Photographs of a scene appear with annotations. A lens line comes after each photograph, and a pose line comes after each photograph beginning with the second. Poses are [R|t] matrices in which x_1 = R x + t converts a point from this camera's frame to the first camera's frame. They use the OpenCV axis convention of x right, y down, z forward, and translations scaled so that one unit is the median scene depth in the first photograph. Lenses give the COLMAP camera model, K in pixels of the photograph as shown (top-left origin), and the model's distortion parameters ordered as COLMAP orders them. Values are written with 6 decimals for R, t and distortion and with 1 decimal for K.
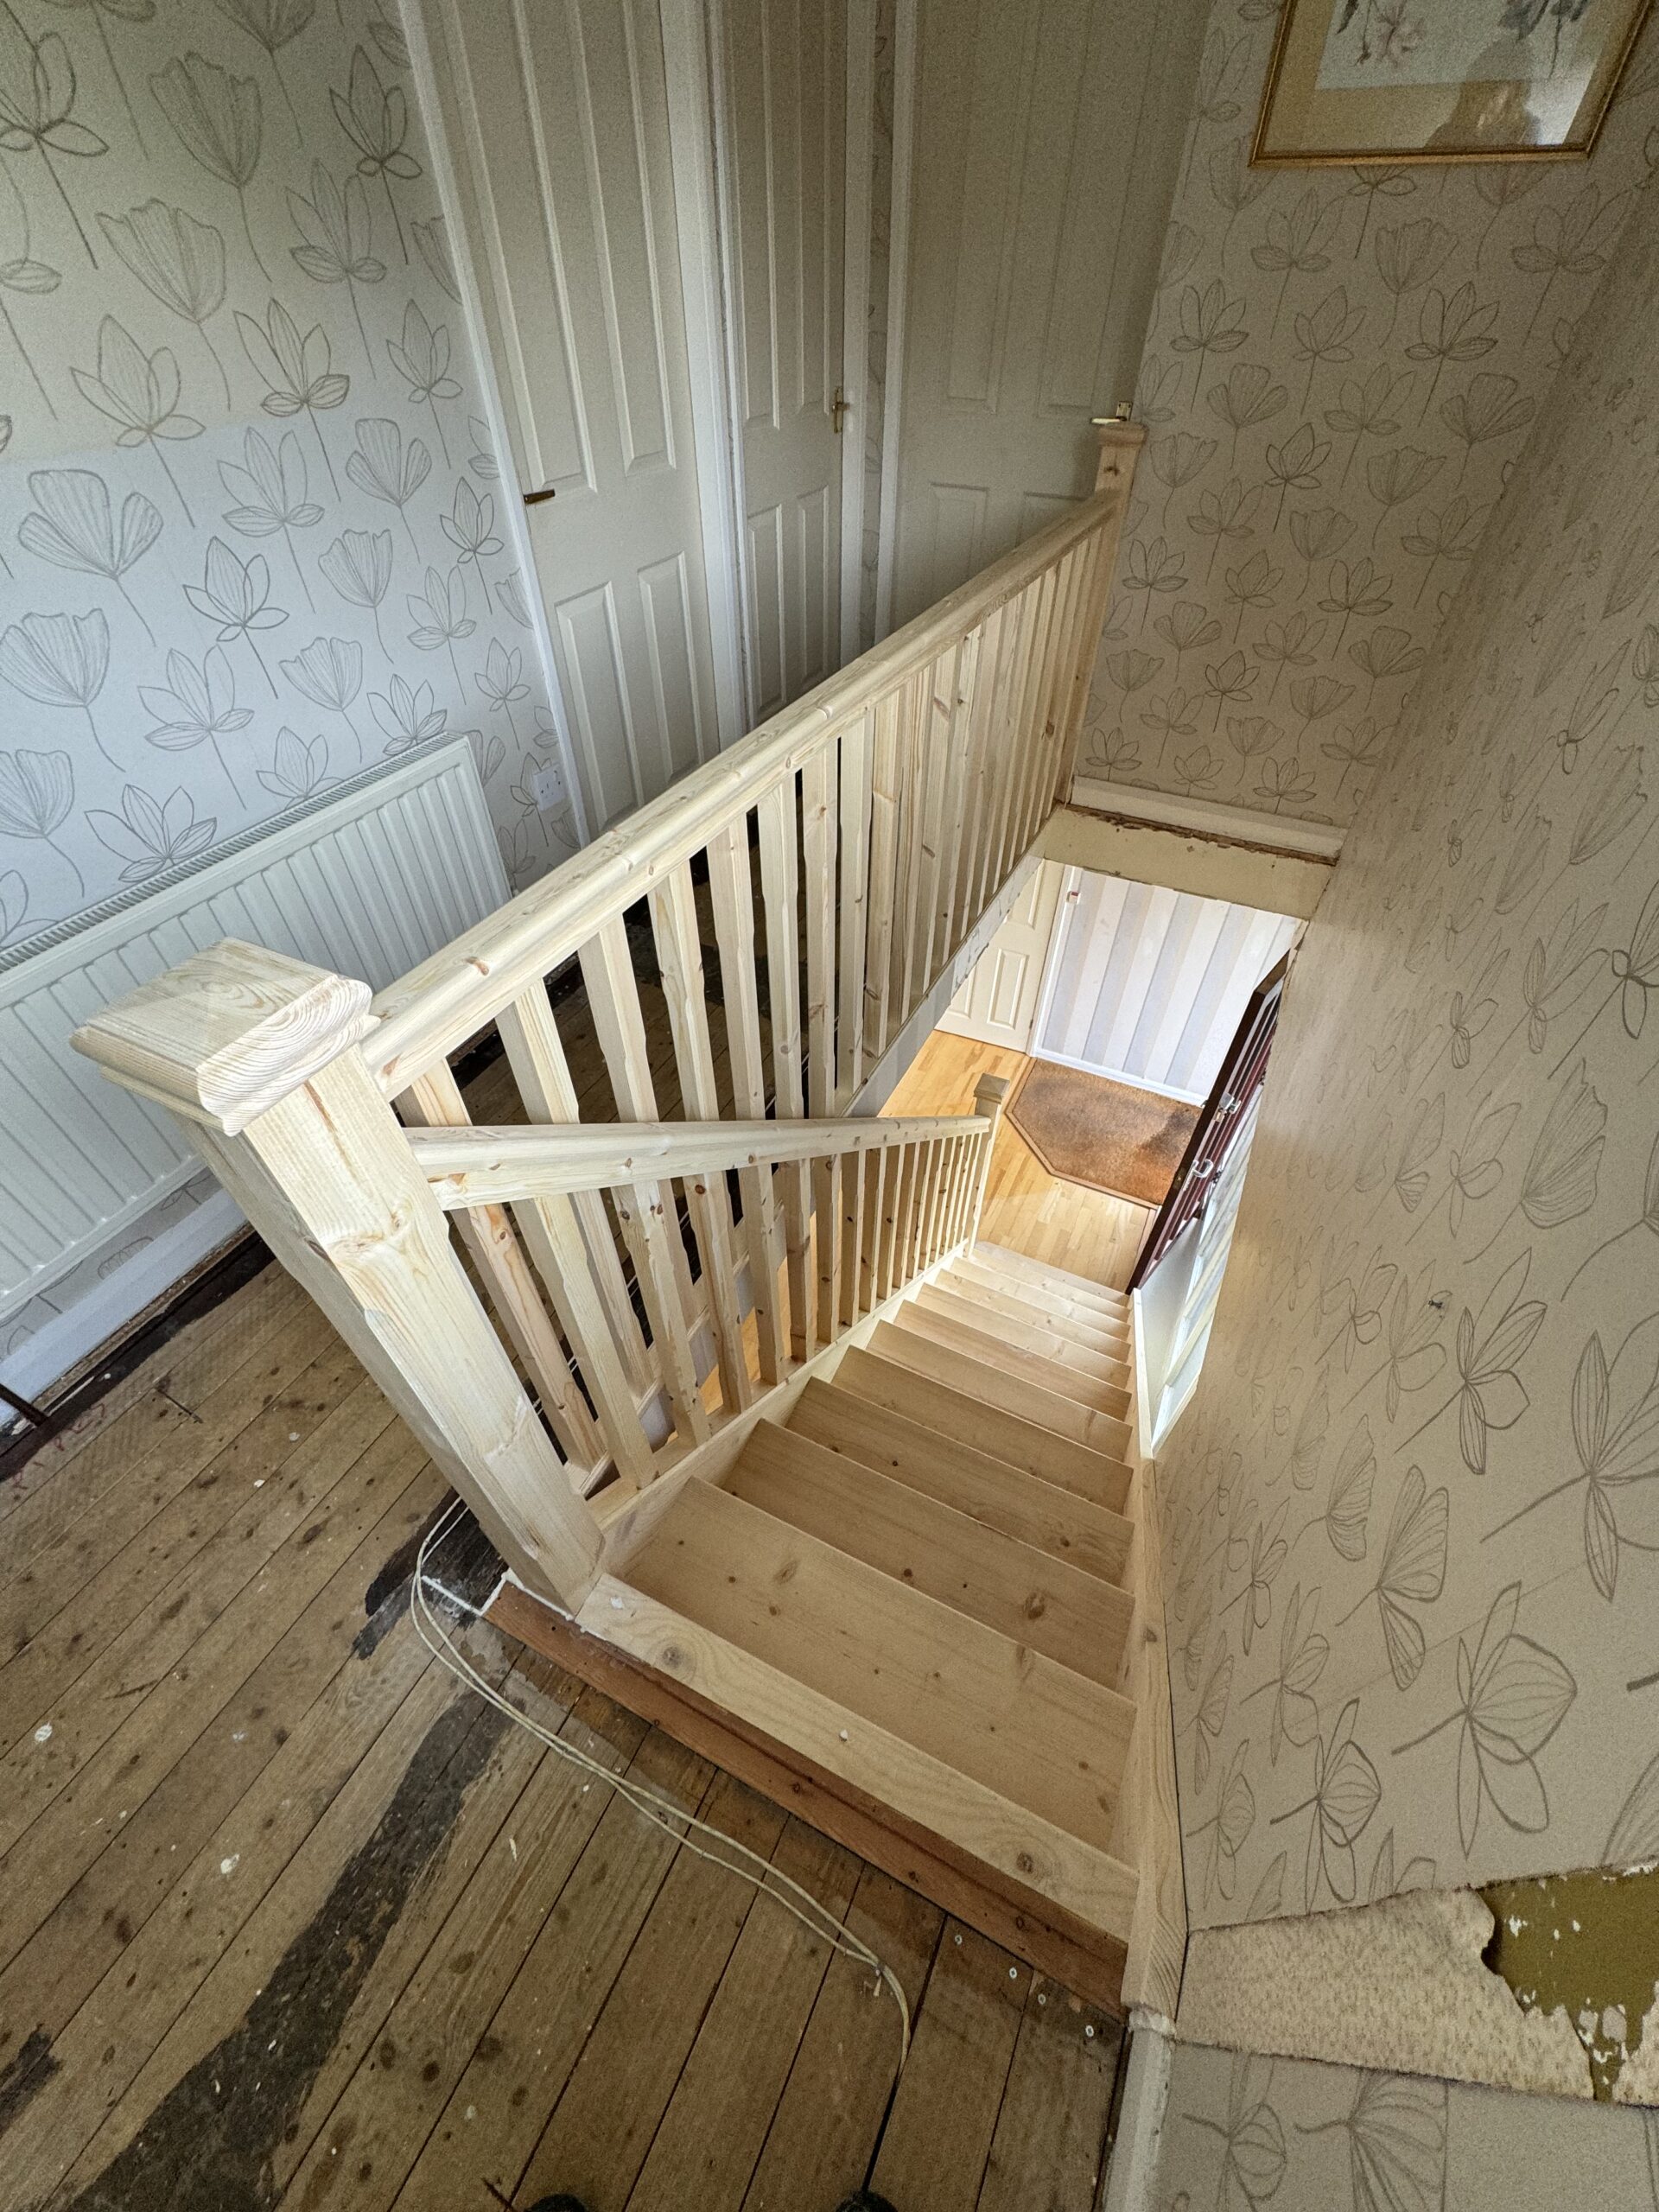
lens RADIAL K [[880.5, 0, 829.5], [0, 880.5, 1106.0], [0, 0, 1]] dist [-0.000083, 0.000524]
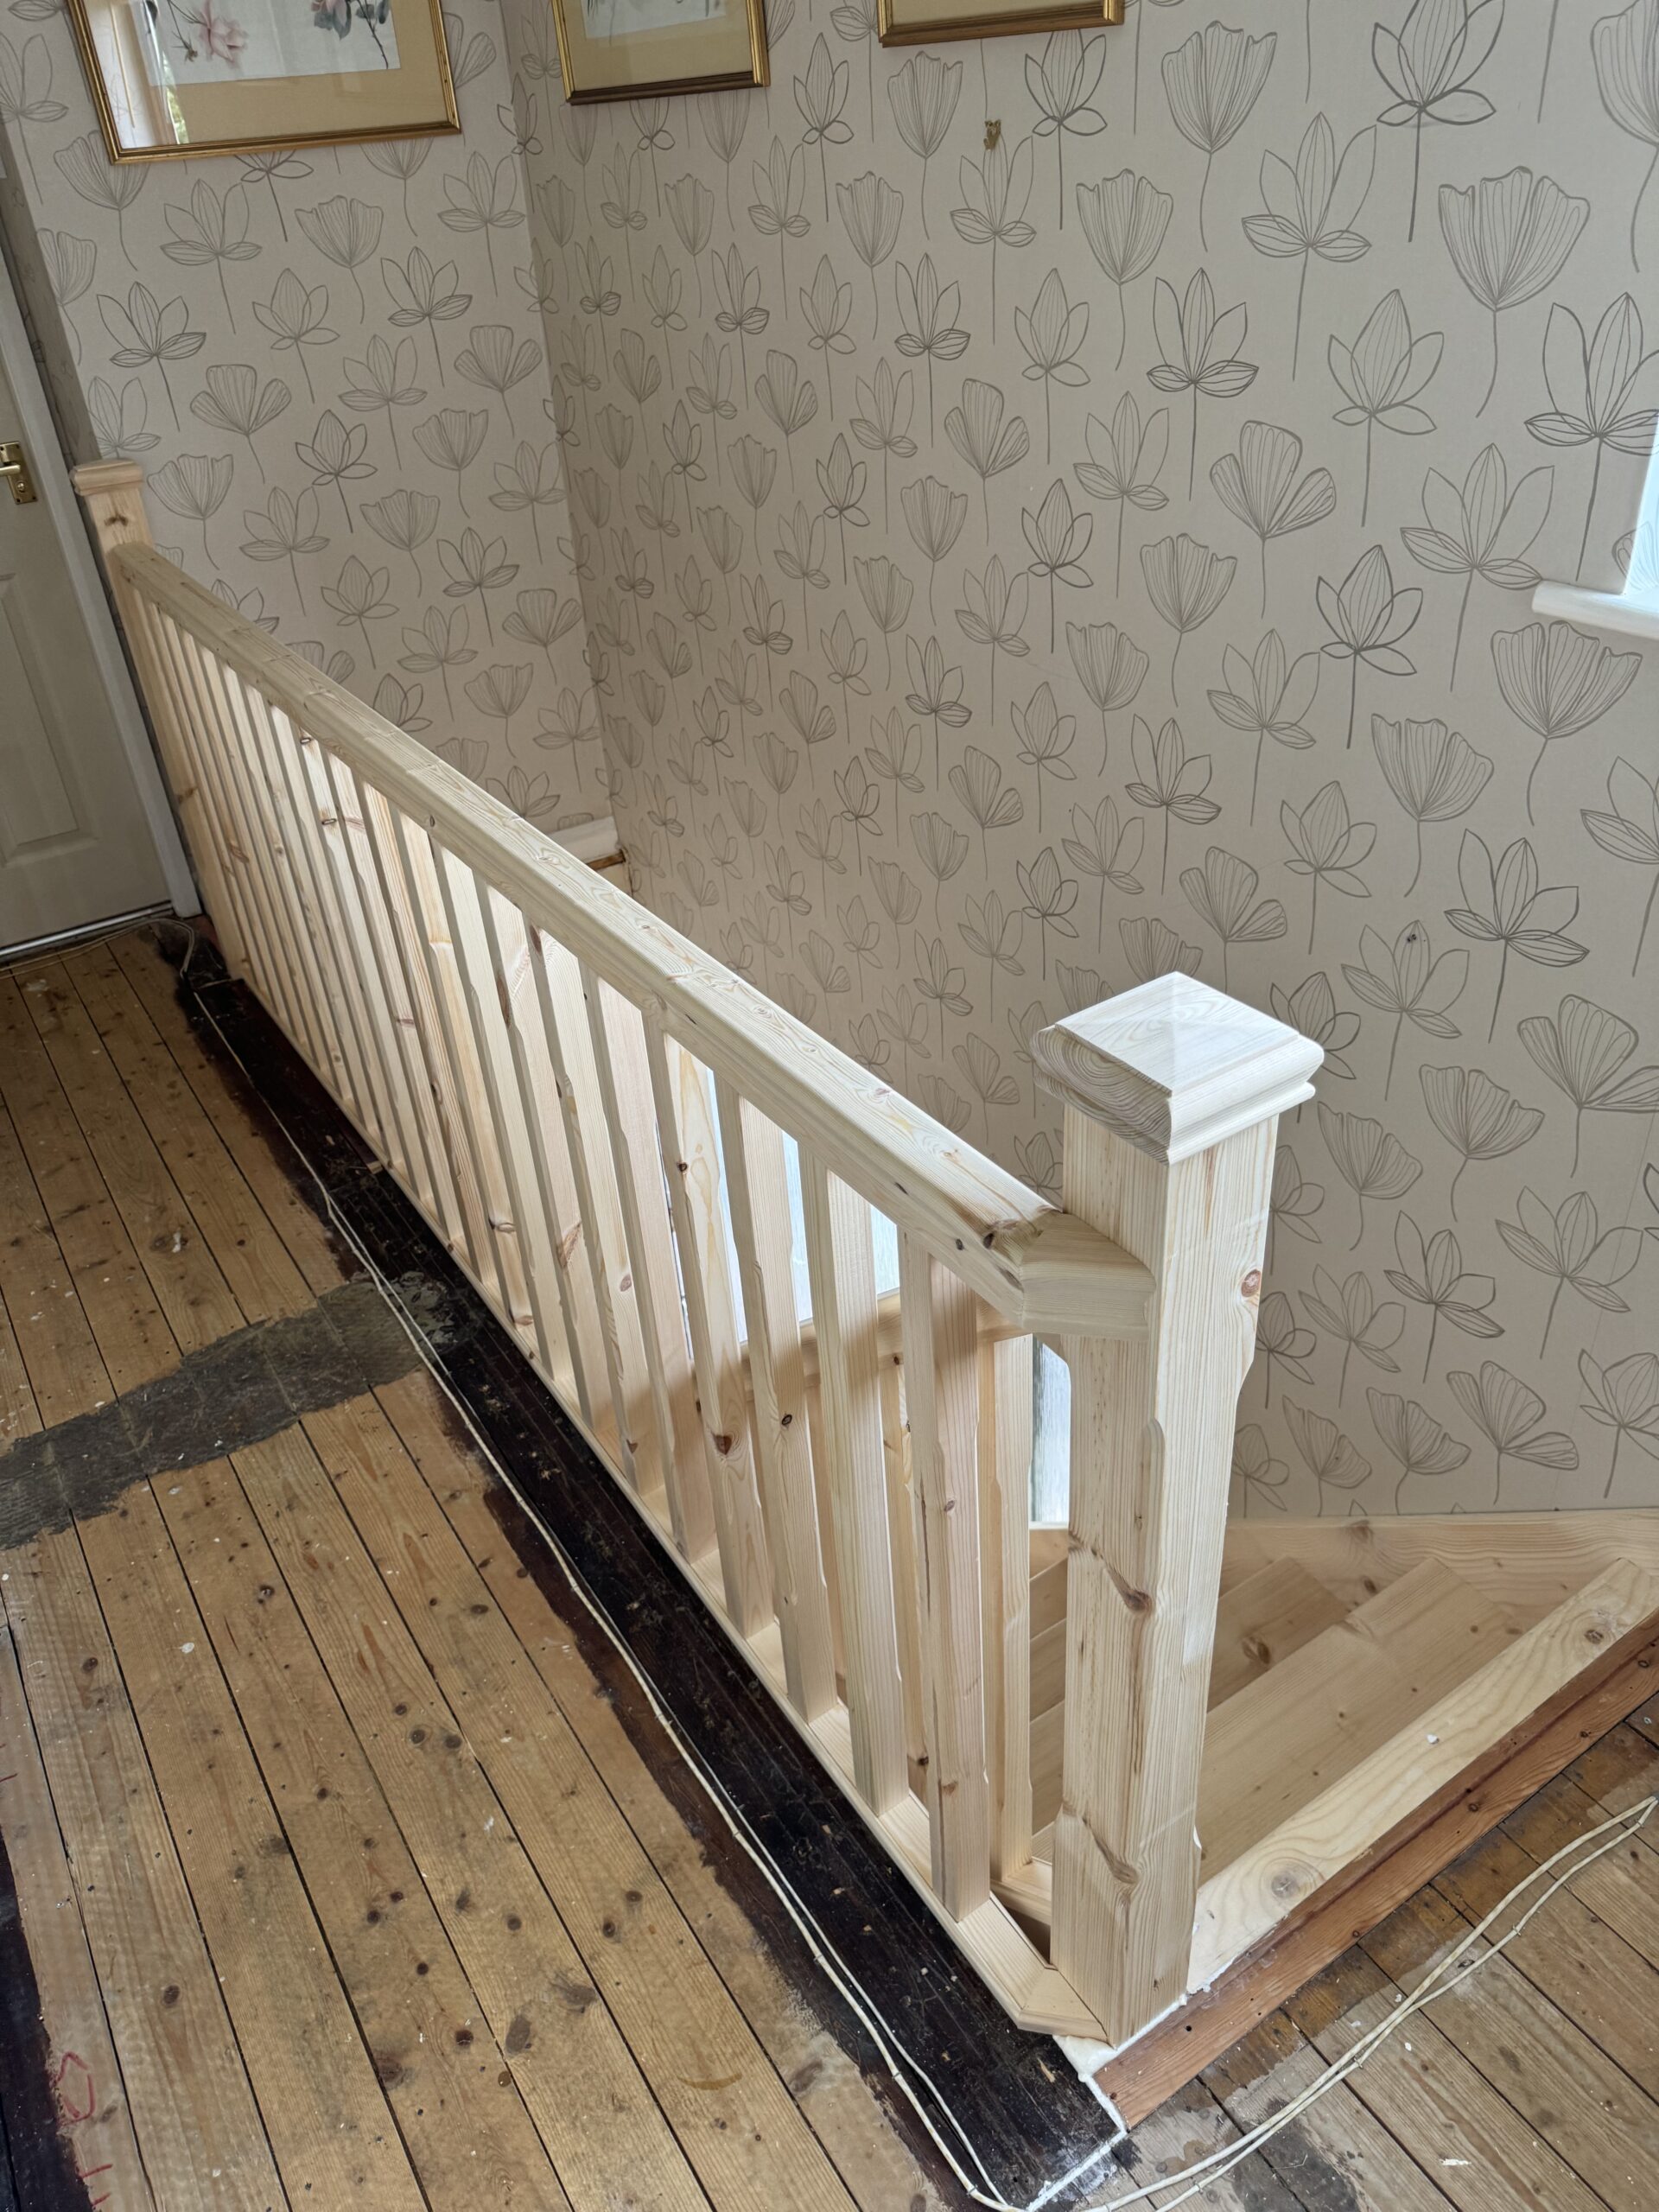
lens RADIAL K [[1577.1, 0, 829.5], [0, 1577.1, 1106.0], [0, 0, 1]] dist [0.000173, -0.002526]
pose [[0.507757, -0.498339, 0.702738, -1.016599], [0.652841, 0.754822, 0.063569, -0.193460], [-0.562121, 0.426499, 0.708603, 0.022914]]
